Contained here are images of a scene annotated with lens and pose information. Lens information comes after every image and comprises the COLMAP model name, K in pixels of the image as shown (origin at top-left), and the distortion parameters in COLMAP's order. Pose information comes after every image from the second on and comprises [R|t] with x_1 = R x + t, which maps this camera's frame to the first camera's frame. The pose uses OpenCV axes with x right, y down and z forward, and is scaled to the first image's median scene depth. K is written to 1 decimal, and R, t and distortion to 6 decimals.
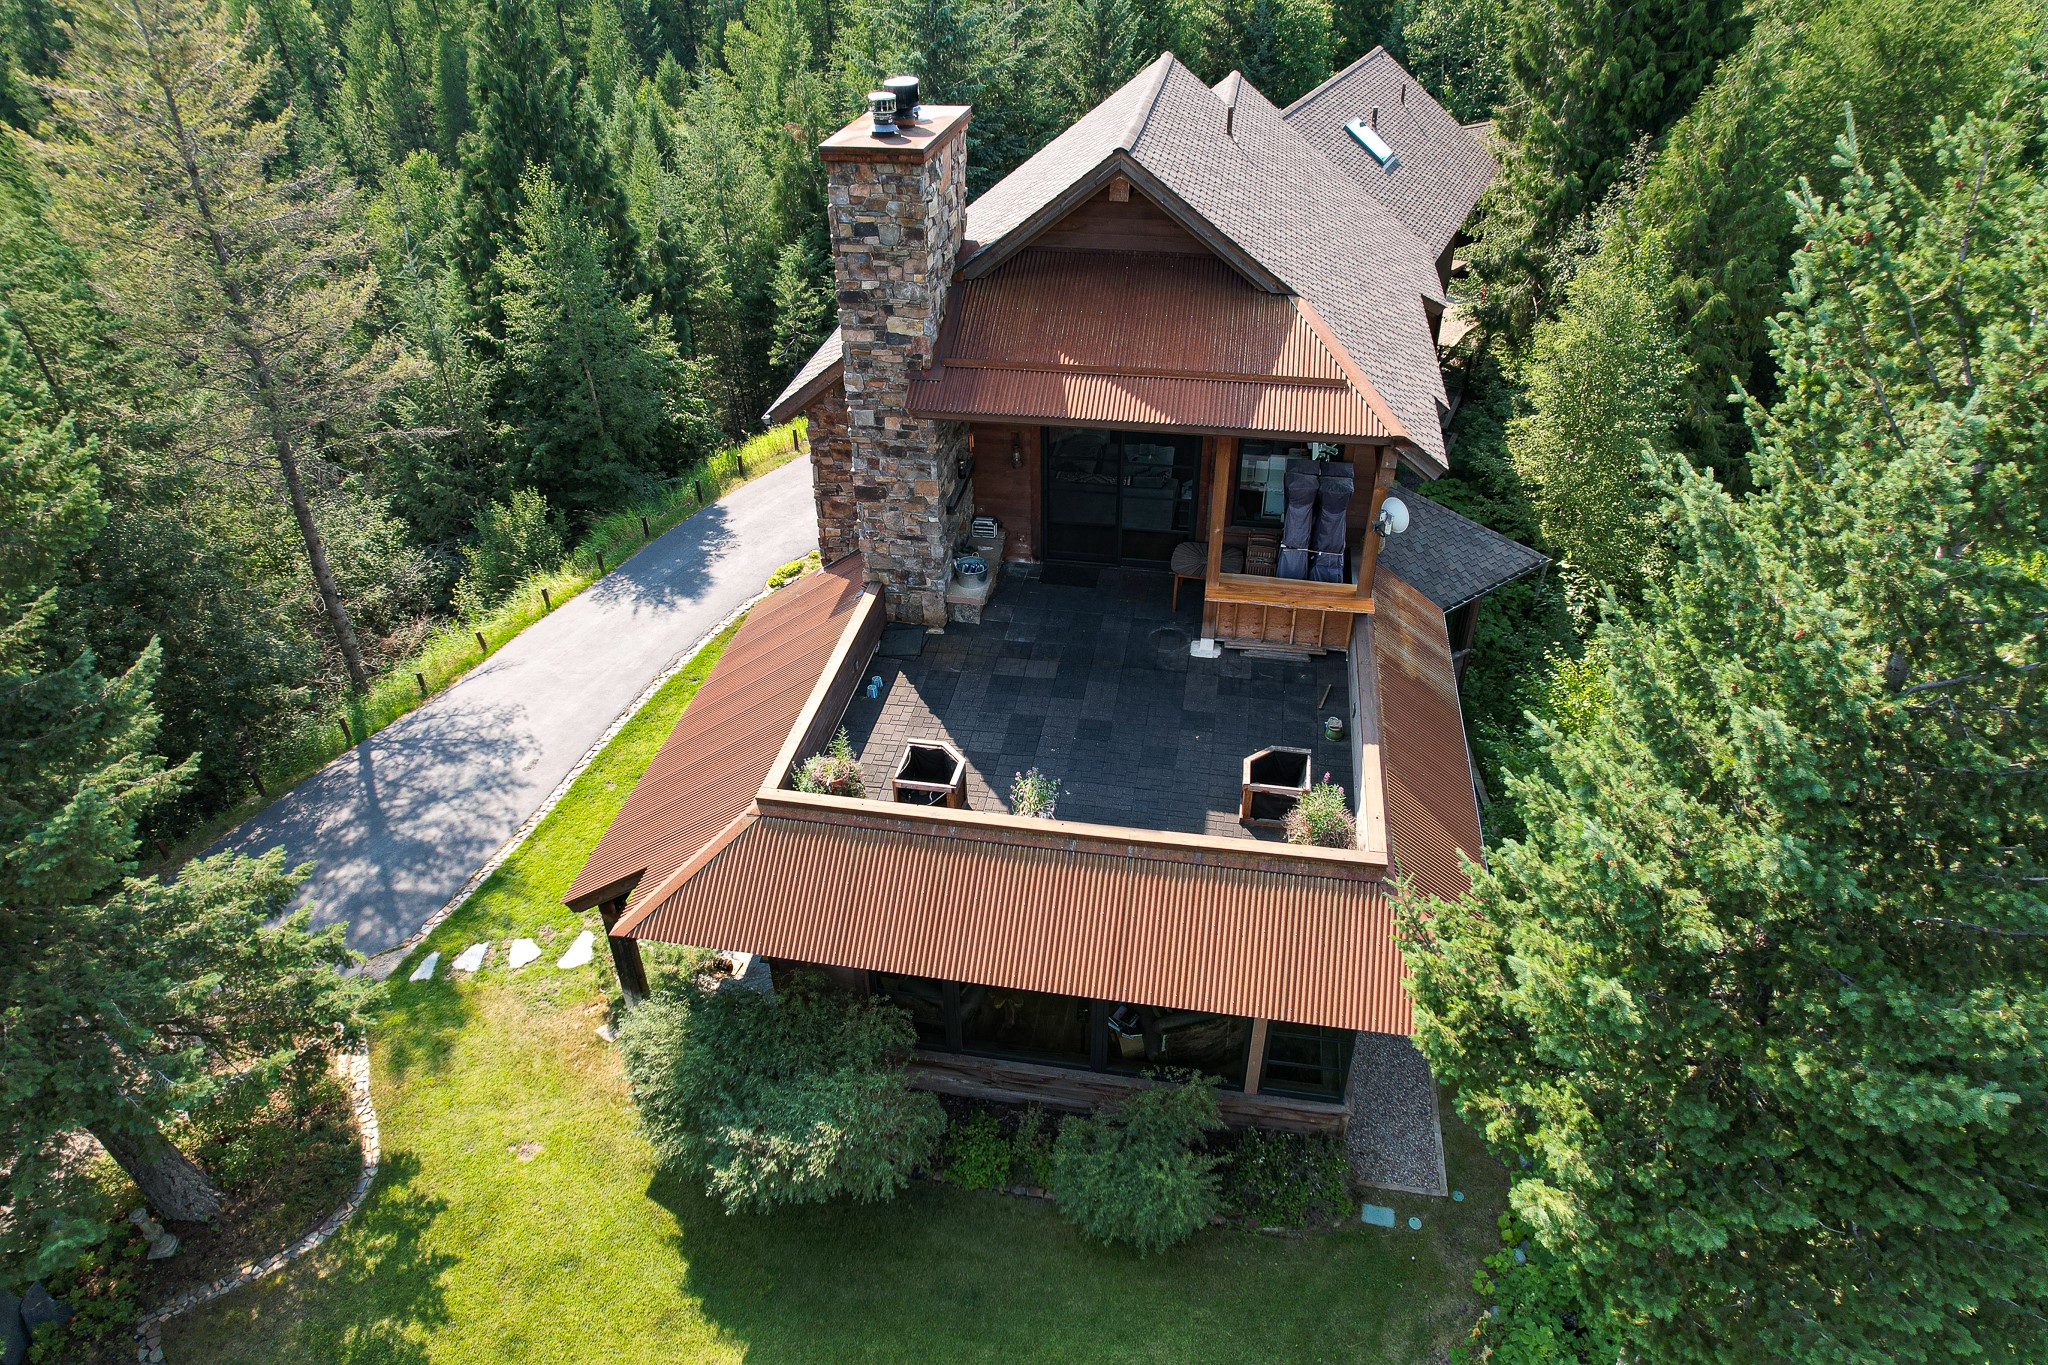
lens RADIAL K [[1315.7, 0, 1026.9], [0, 1315.7, 688.2], [0, 0, 1]] dist [-0.036581, 0.000576]
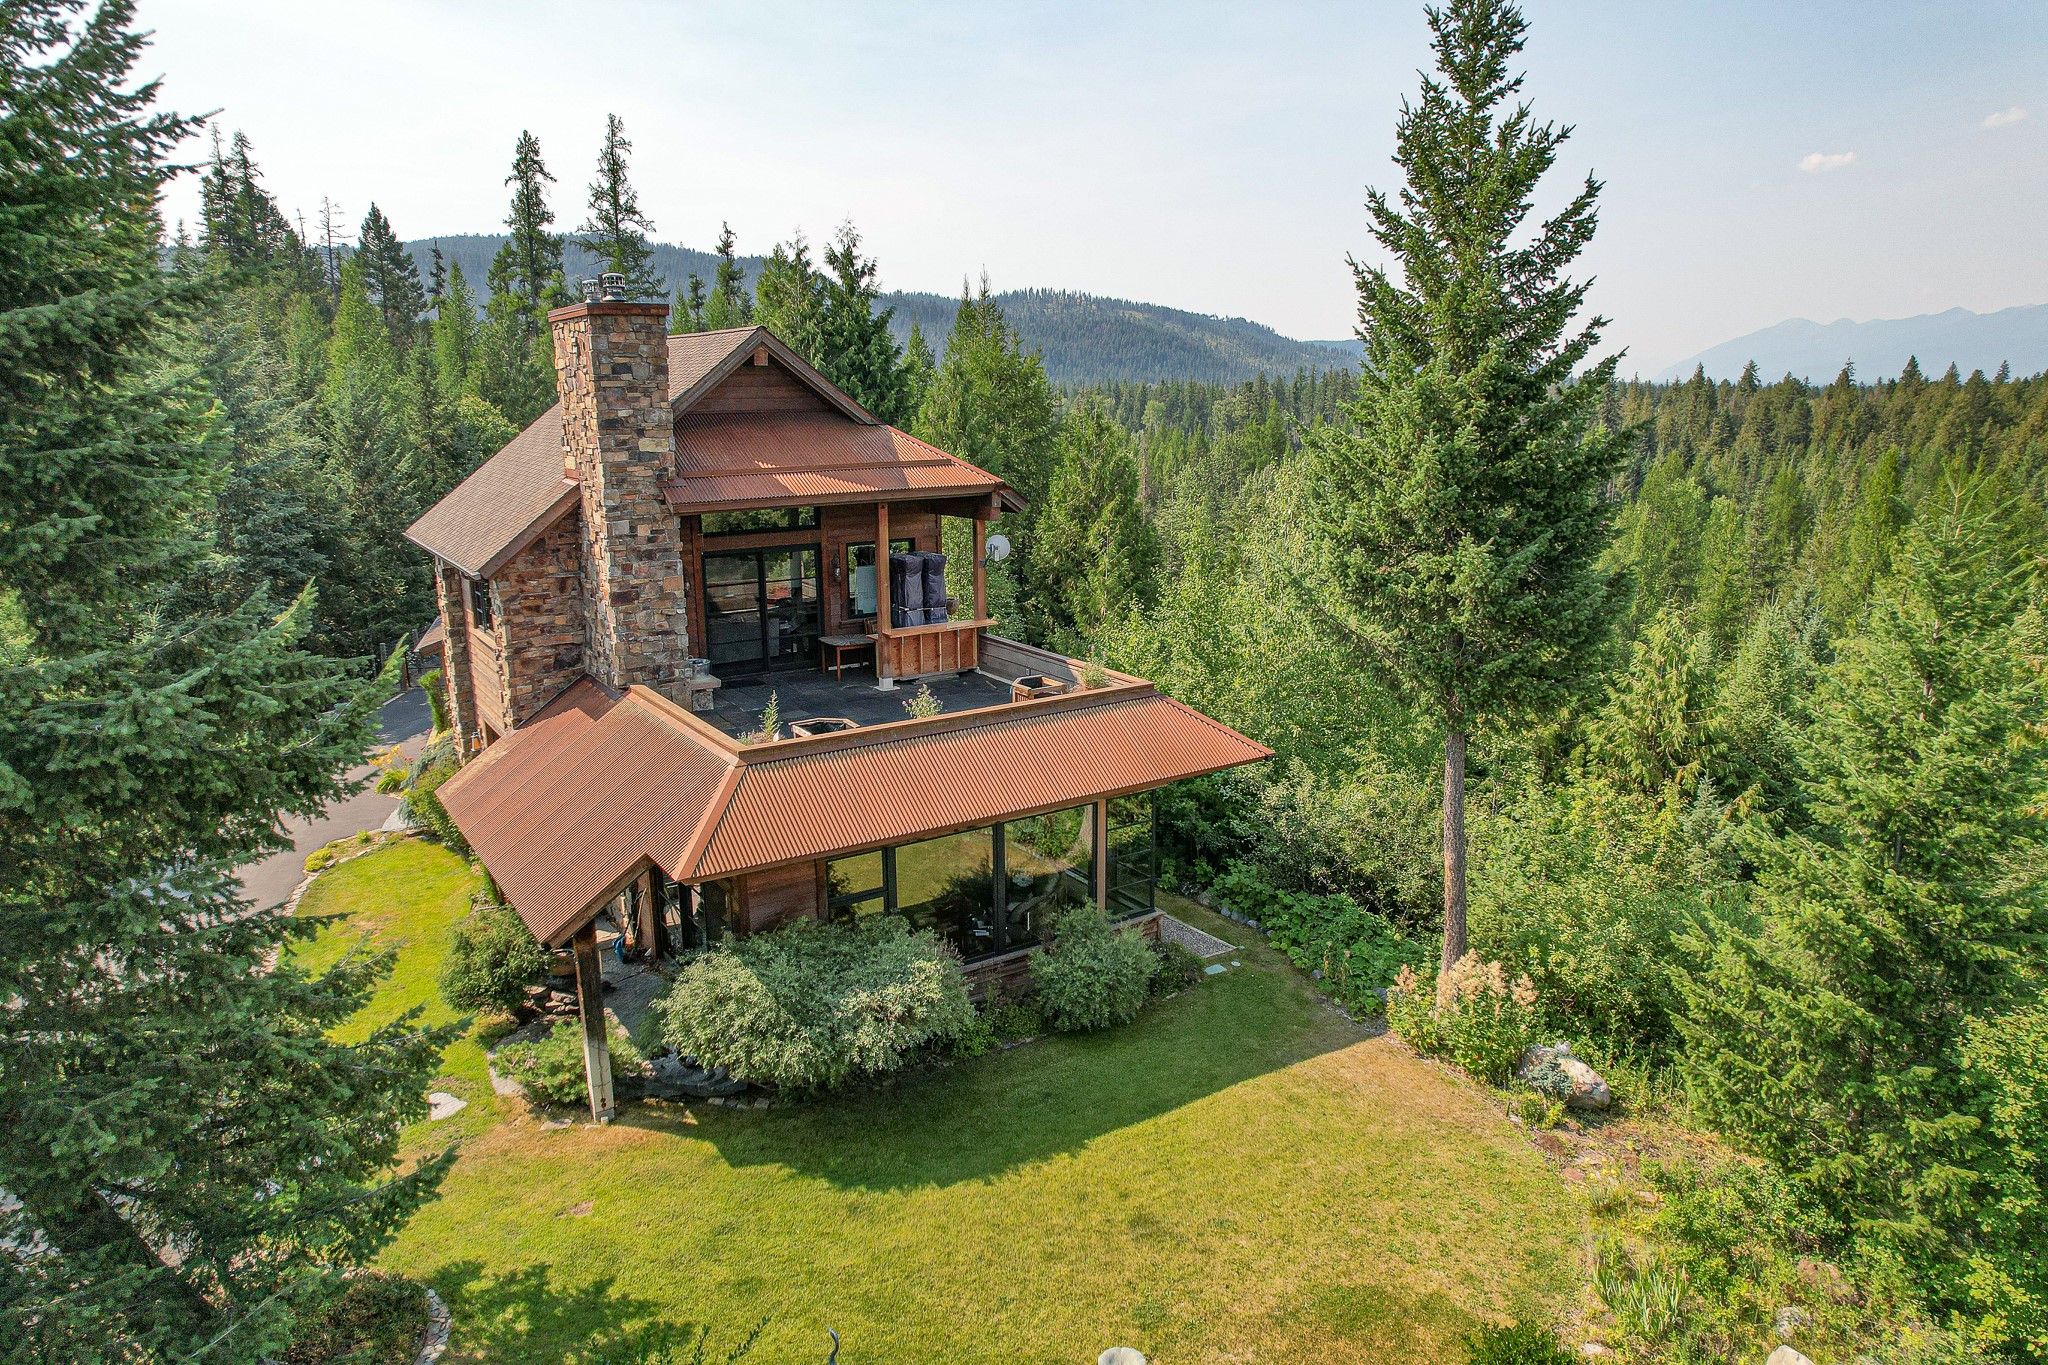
lens RADIAL K [[1315.7, 0, 1022.3], [0, 1315.7, 680.2], [0, 0, 1]] dist [-0.036581, 0.000576]
pose [[0.739811, -0.152302, 0.655350, -0.676885], [0.383949, 0.895437, -0.225334, 0.337736], [-0.552506, 0.418326, 0.720930, -0.004153]]
